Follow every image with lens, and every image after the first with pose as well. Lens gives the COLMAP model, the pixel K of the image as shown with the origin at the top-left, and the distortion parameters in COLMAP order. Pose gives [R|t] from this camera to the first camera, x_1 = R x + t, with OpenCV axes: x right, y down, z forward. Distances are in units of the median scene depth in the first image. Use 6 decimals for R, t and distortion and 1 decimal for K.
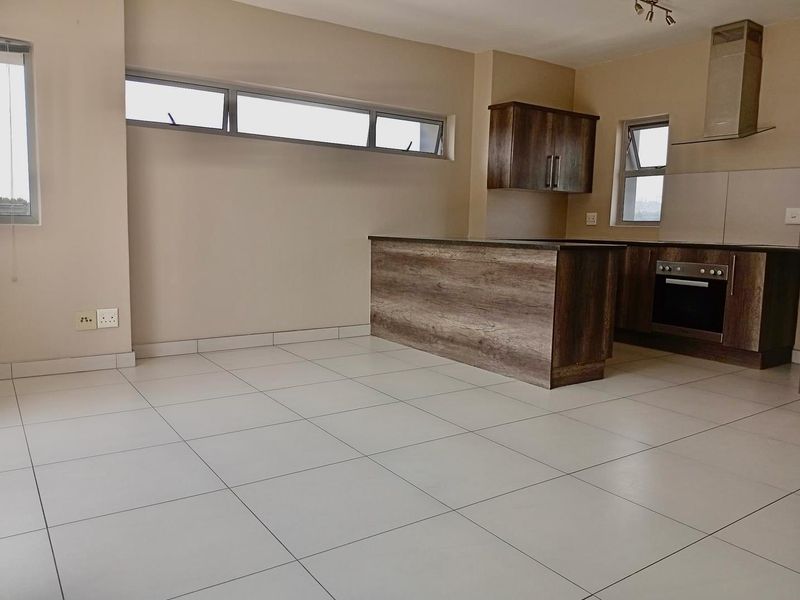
lens RADIAL K [[613.2, 0, 402.6], [0, 613.2, 298.8], [0, 0, 1]] dist [0.061844, -0.120994]
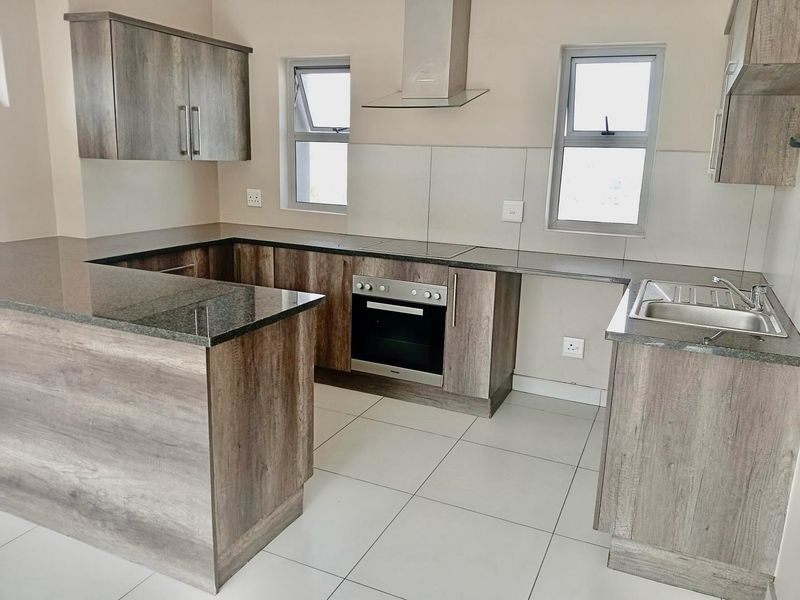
lens RADIAL K [[613.2, 0, 402.6], [0, 613.2, 298.8], [0, 0, 1]] dist [0.061844, -0.120994]
pose [[0.857655, -0.112755, 0.501712, 0.106648], [0.049262, 0.989192, 0.138100, -0.131331], [-0.511861, -0.093727, 0.853940, 0.373884]]
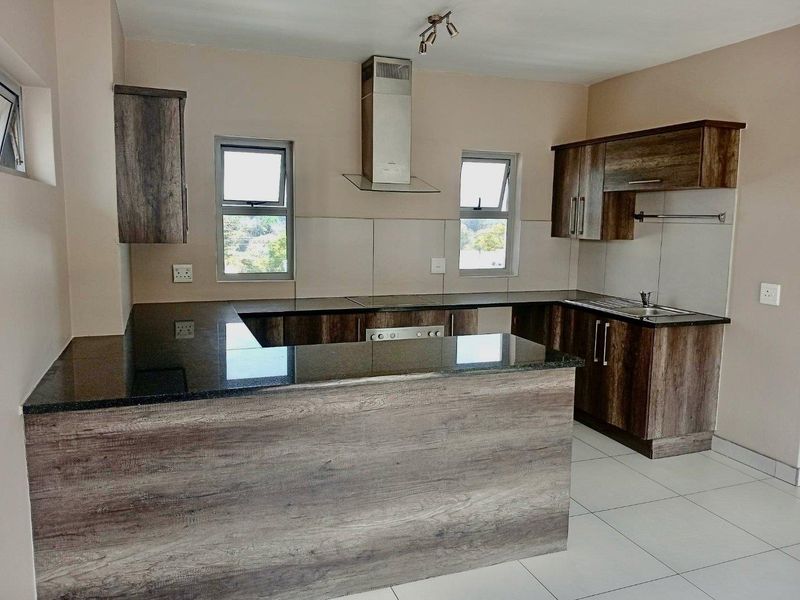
lens RADIAL K [[613.2, 0, 402.6], [0, 613.2, 298.8], [0, 0, 1]] dist [0.061844, -0.120994]
pose [[0.246218, -0.144543, 0.958376, -0.366960], [0.106463, 0.986867, 0.121488, -0.200633], [-0.963349, 0.072119, 0.258373, 0.751059]]
